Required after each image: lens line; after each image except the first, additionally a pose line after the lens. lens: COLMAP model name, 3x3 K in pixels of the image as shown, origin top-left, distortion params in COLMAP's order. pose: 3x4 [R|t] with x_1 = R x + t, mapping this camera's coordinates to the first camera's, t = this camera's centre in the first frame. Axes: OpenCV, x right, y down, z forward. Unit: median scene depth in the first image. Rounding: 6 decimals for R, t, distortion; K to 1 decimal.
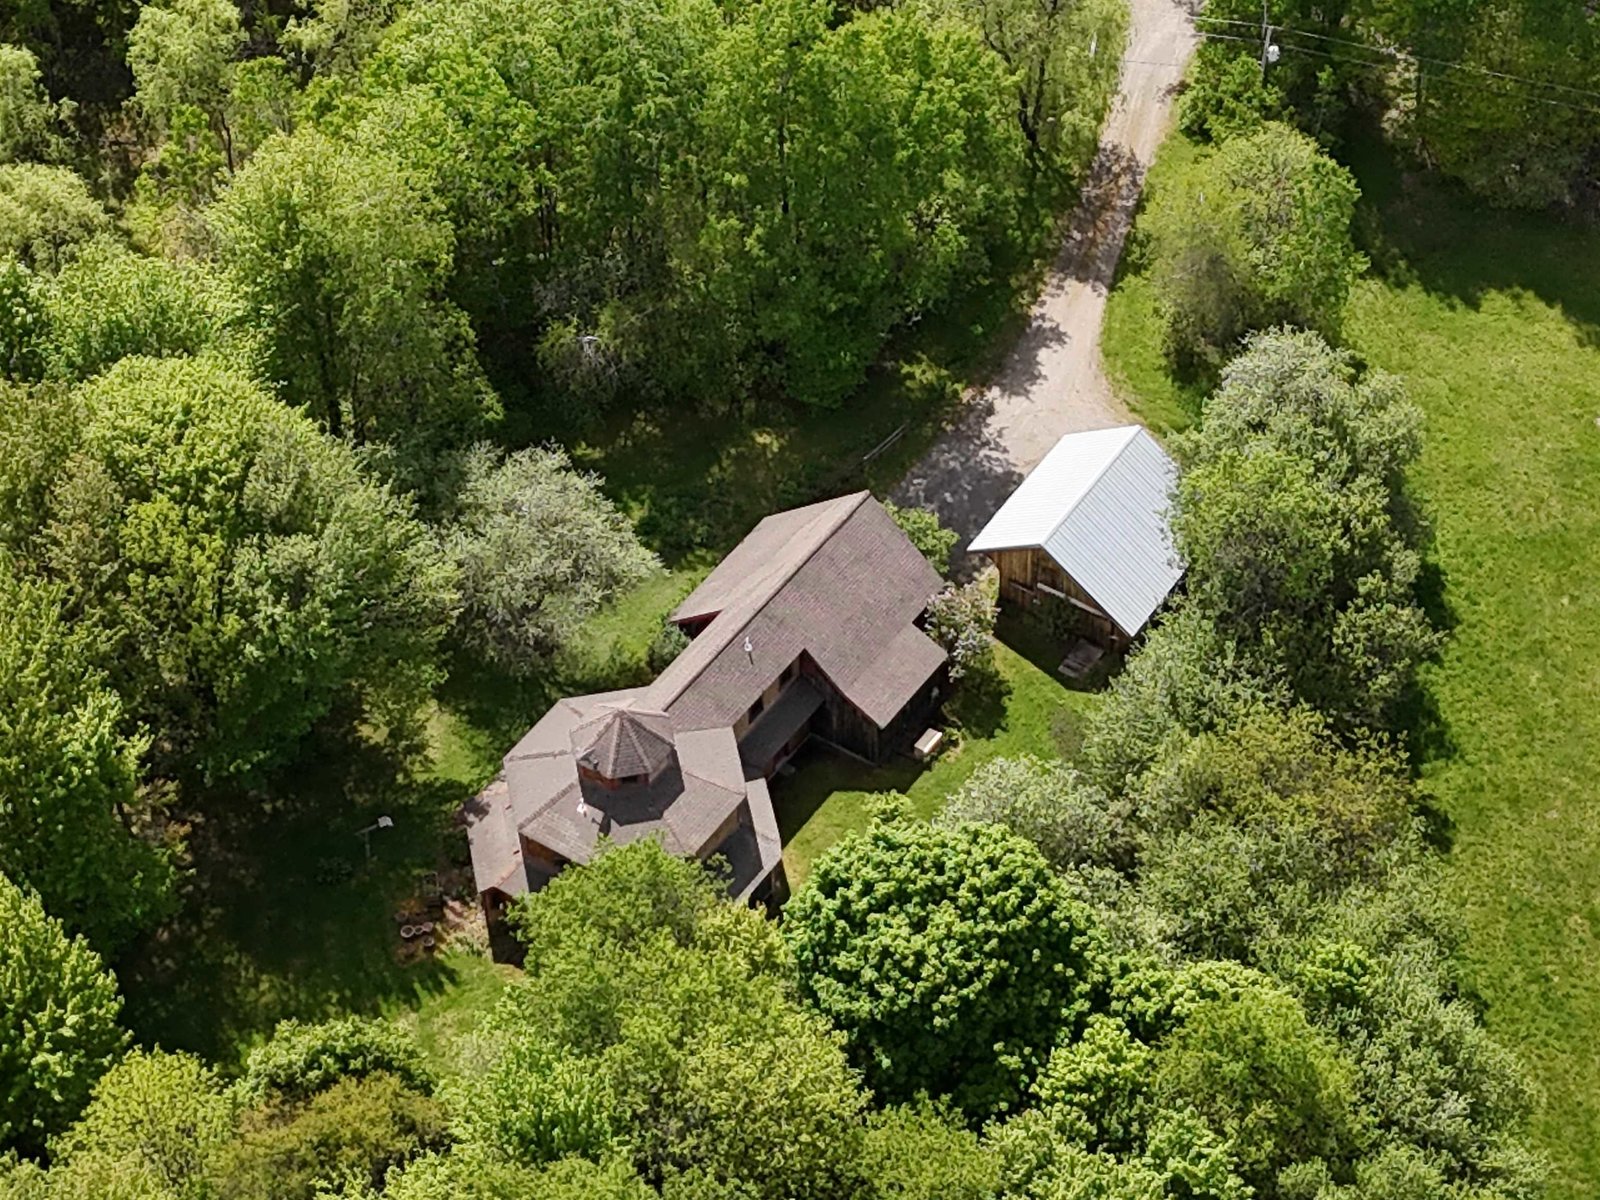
lens RADIAL K [[3535.9, 0, 800.0], [0, 3535.9, 600.0], [0, 0, 1]] dist [0.328498, -2.090345]
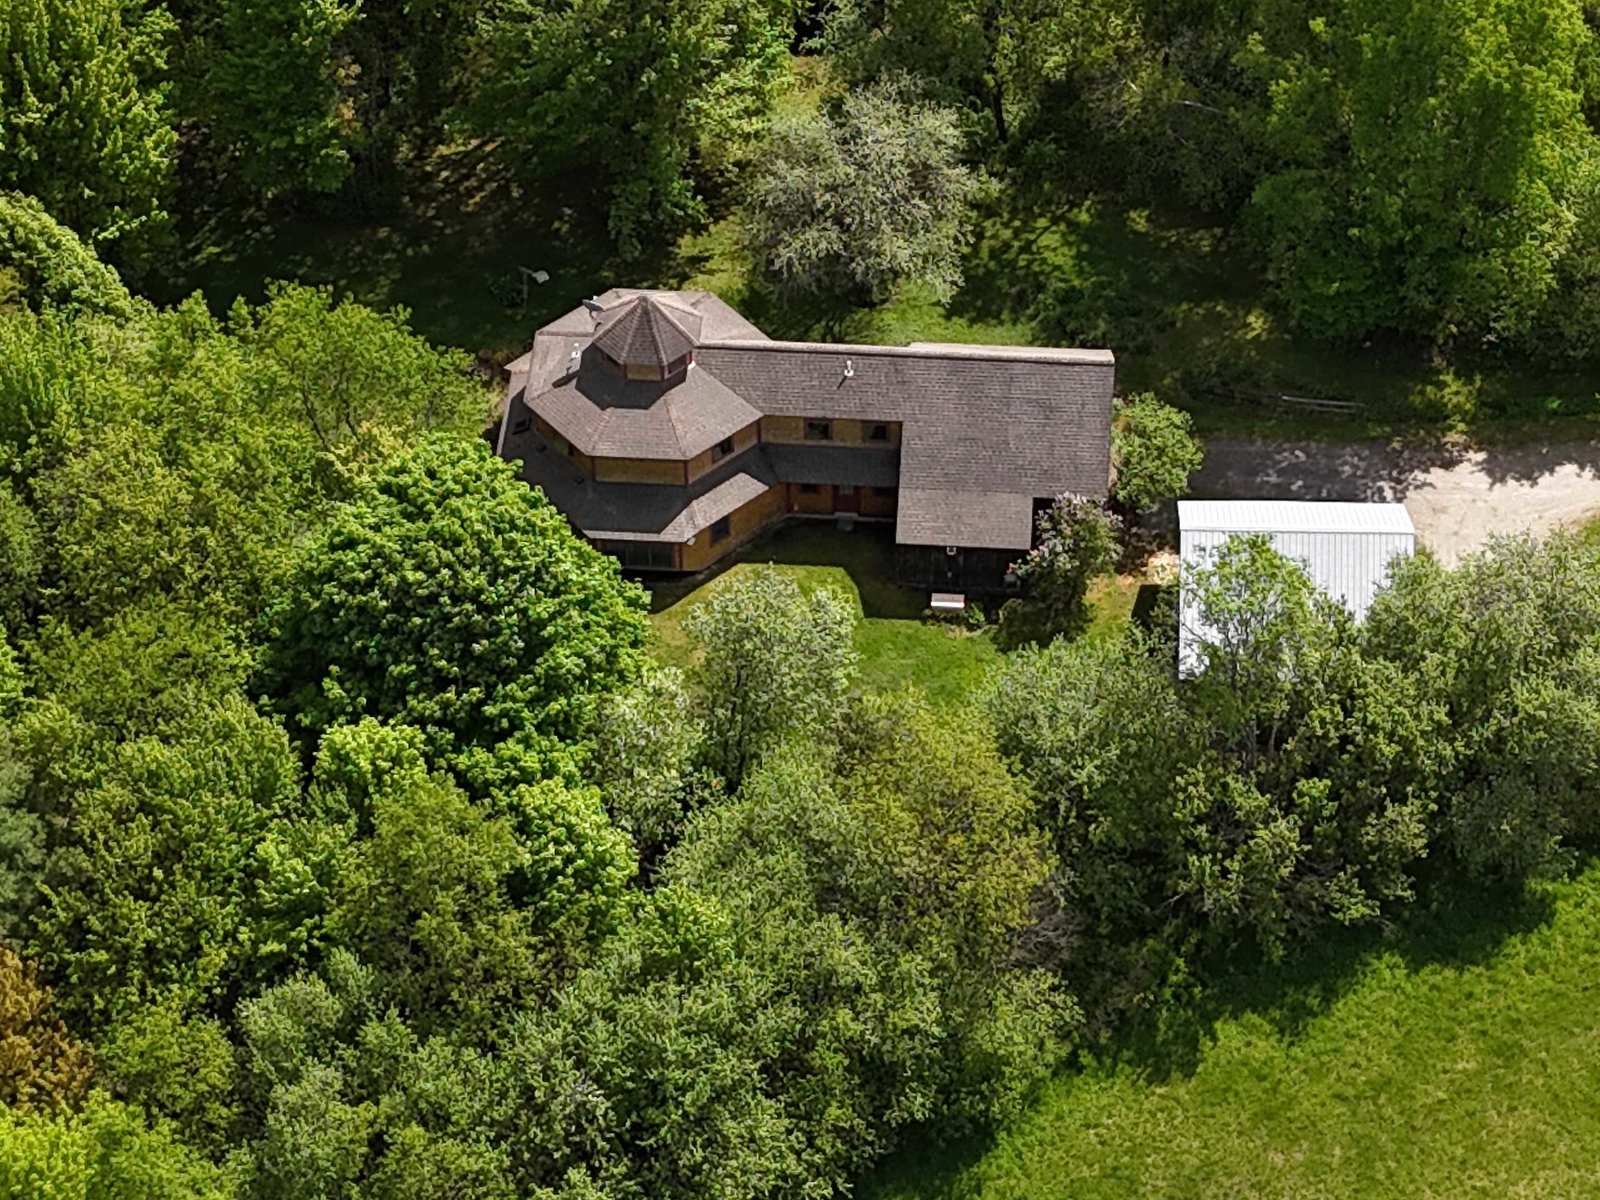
lens RADIAL K [[3535.9, 0, 800.0], [0, 3535.9, 600.0], [0, 0, 1]] dist [0.328498, -2.090345]
pose [[0.490888, 0.639719, -0.591429, 0.547484], [-0.618431, 0.734016, 0.280649, -0.188781], [0.613654, 0.227991, 0.755942, 0.299599]]
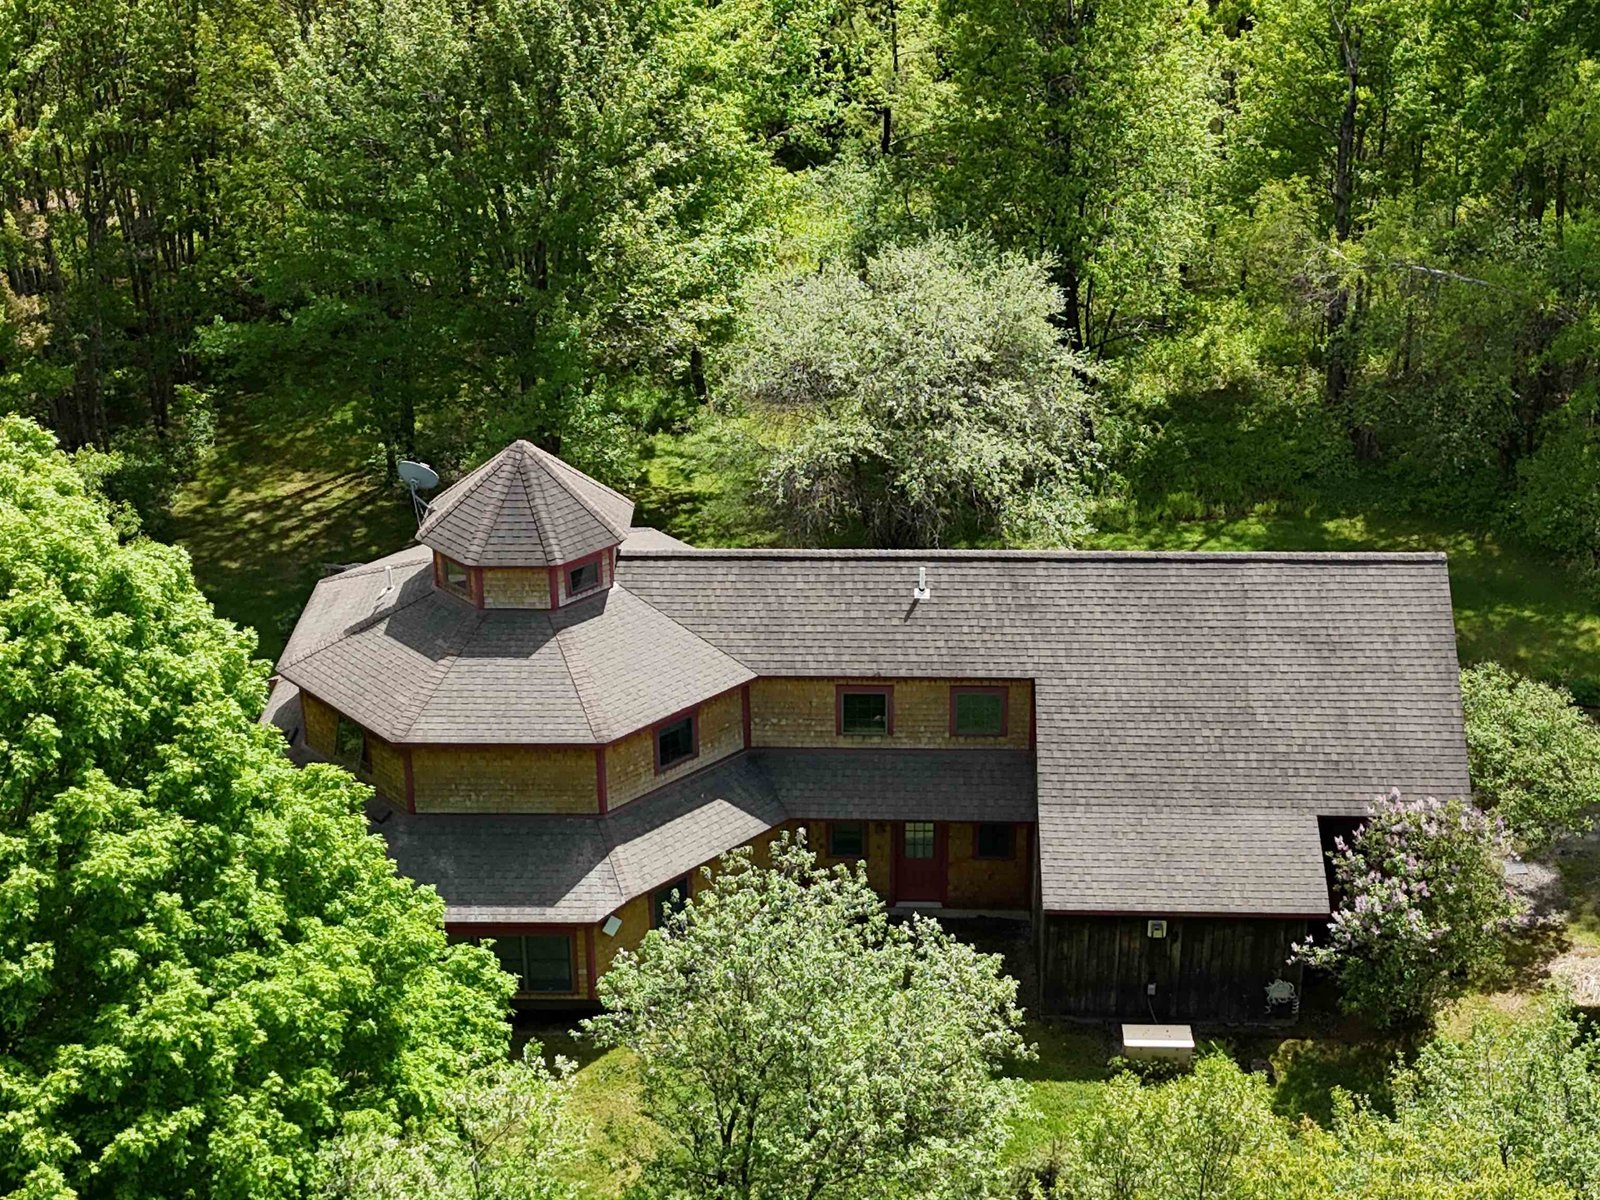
lens RADIAL K [[2353.8, 0, 800.0], [0, 2353.8, 600.0], [0, 0, 1]] dist [0.296755, -1.018254]
pose [[0.538452, 0.382884, -0.750646, 0.207296], [-0.606793, 0.794289, -0.030119, 0.032652], [0.584698, 0.471704, 0.660017, 0.761866]]
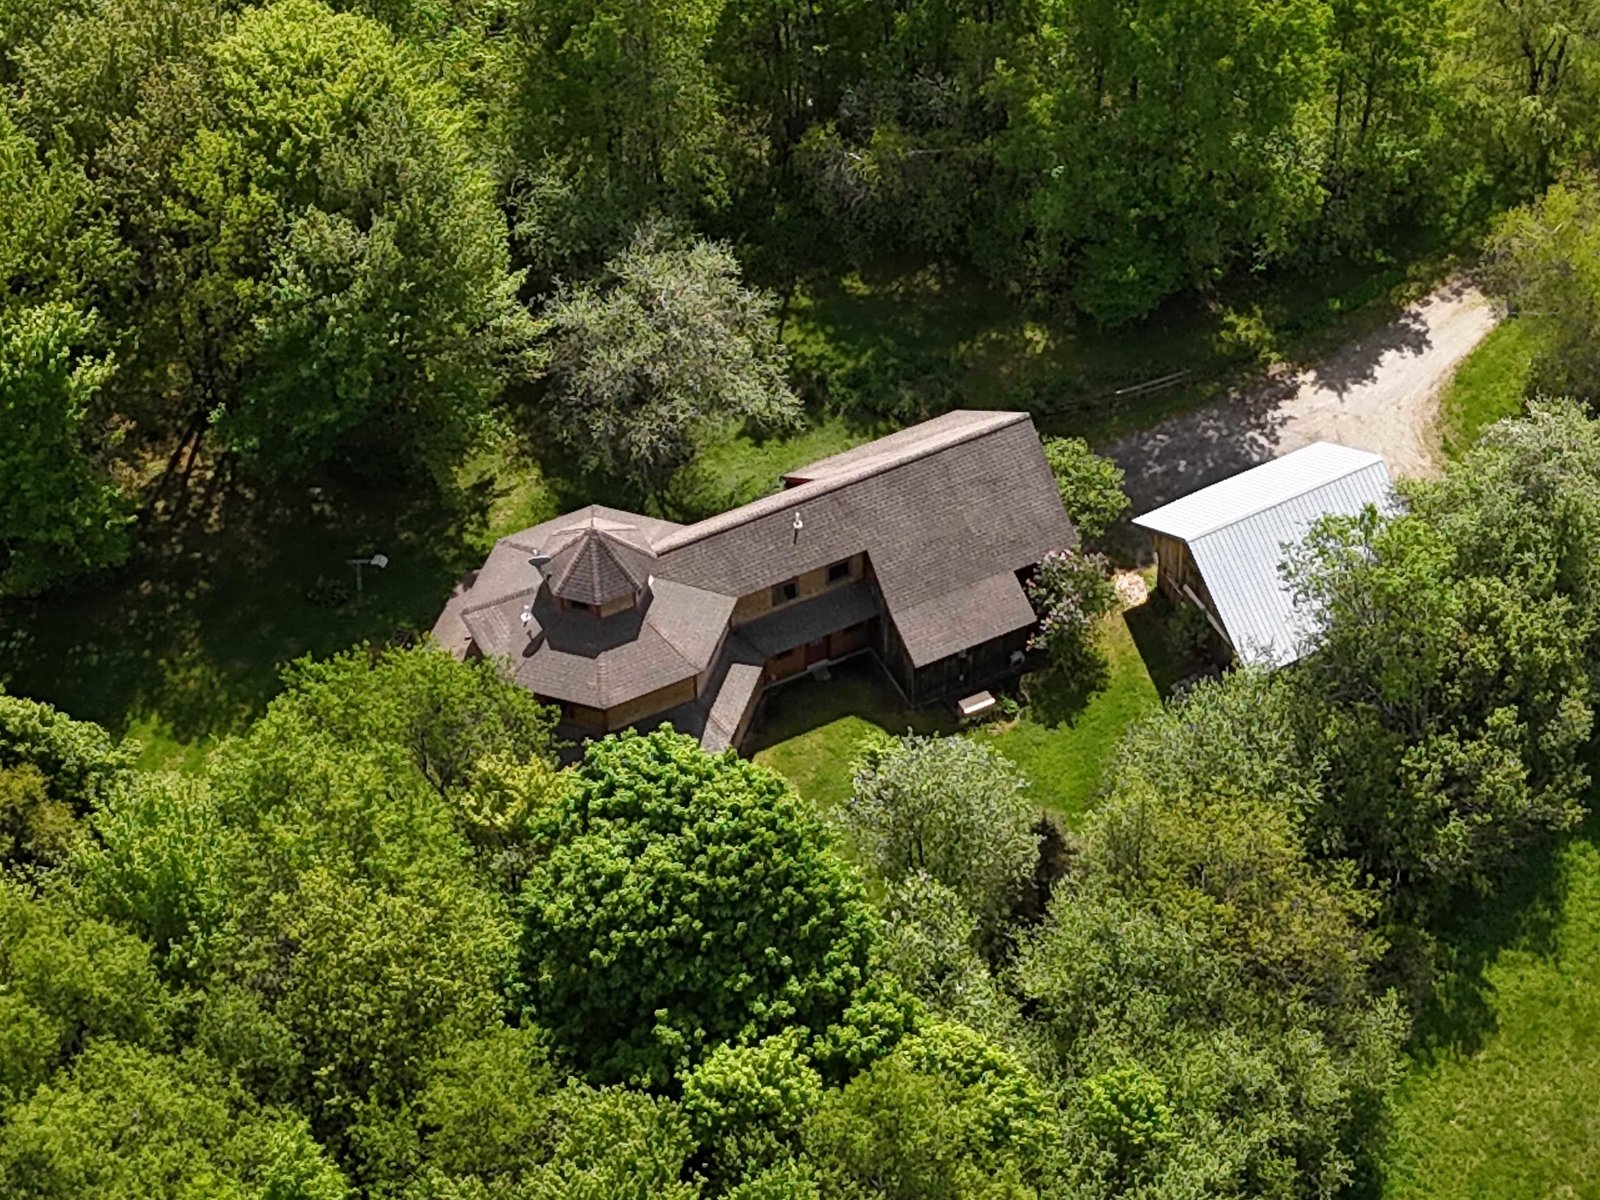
lens RADIAL K [[3535.9, 0, 800.0], [0, 3535.9, 600.0], [0, 0, 1]] dist [0.328498, -2.090345]
pose [[0.873339, 0.357131, -0.331264, 0.278181], [-0.346997, 0.933396, 0.091462, -0.048636], [0.341864, 0.035071, 0.939095, 0.164608]]
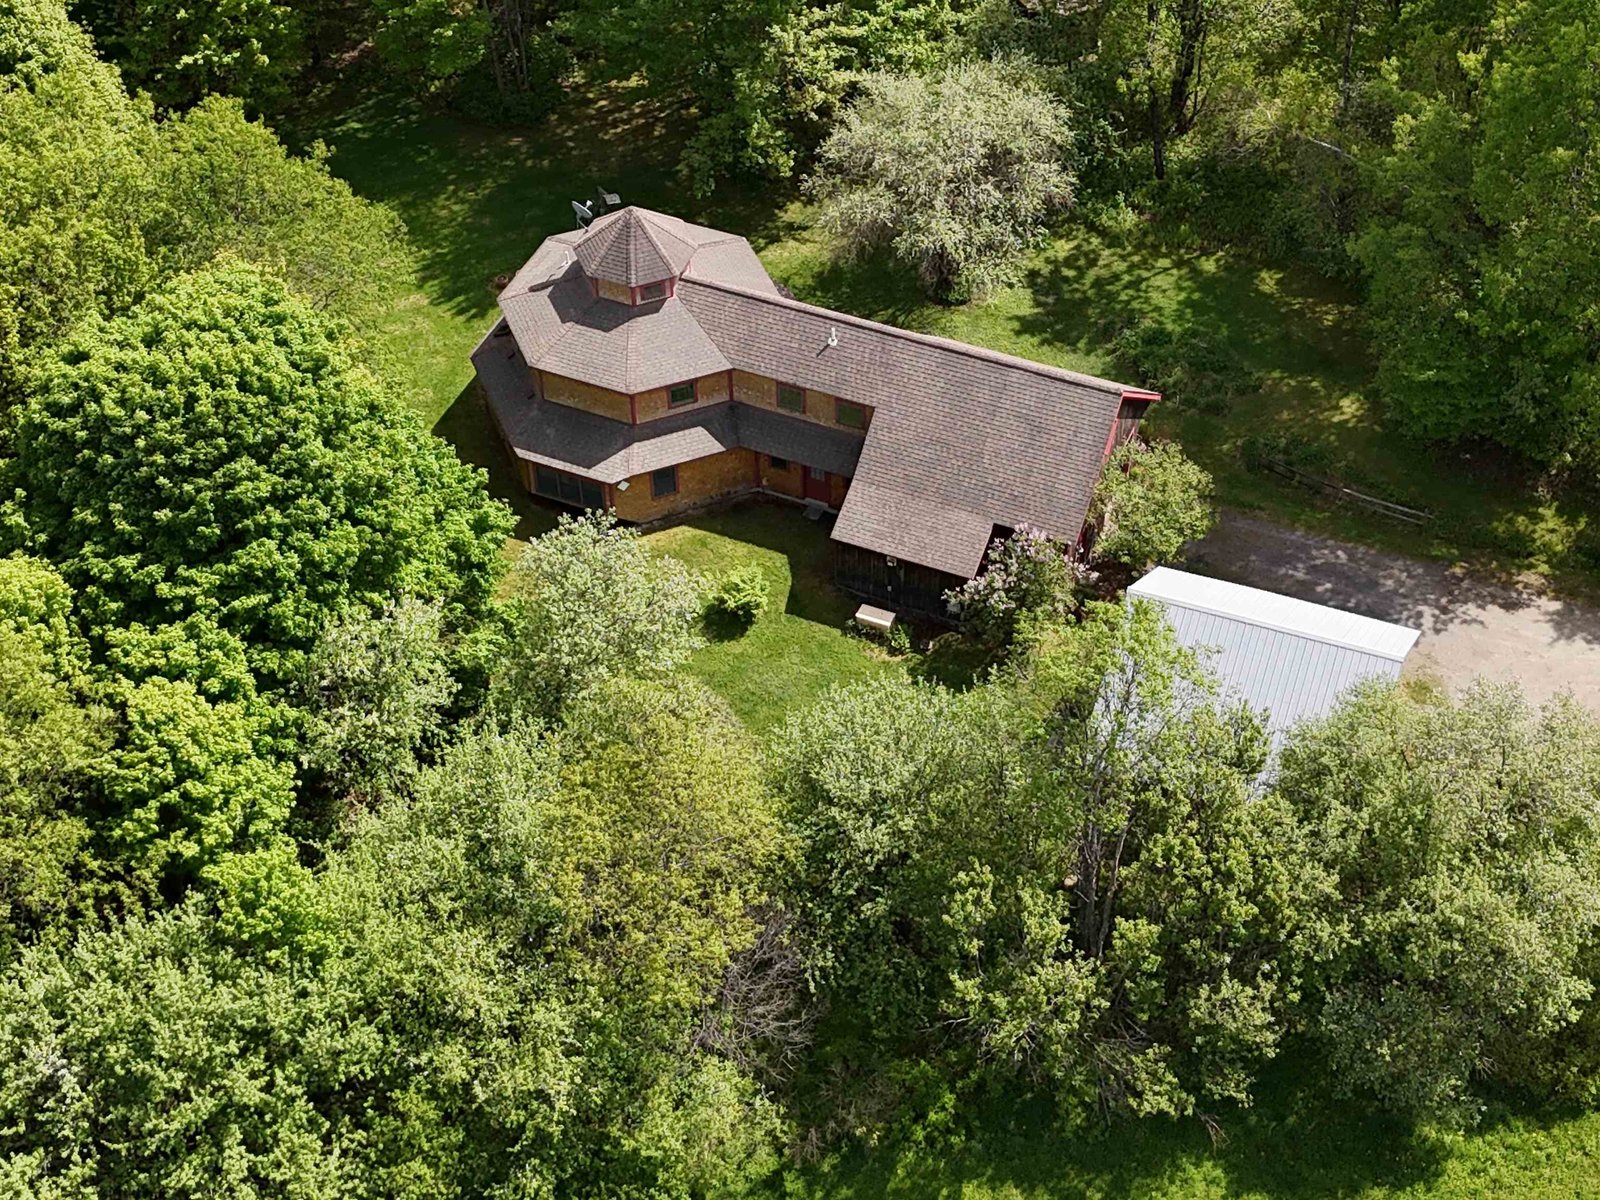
lens RADIAL K [[2353.8, 0, 800.0], [0, 2353.8, 600.0], [0, 0, 1]] dist [0.296755, -1.018254]
pose [[0.177291, 0.708257, -0.683330, 0.390659], [-0.695471, 0.581434, 0.422202, -0.173075], [0.696338, 0.400384, 0.595656, 0.672815]]
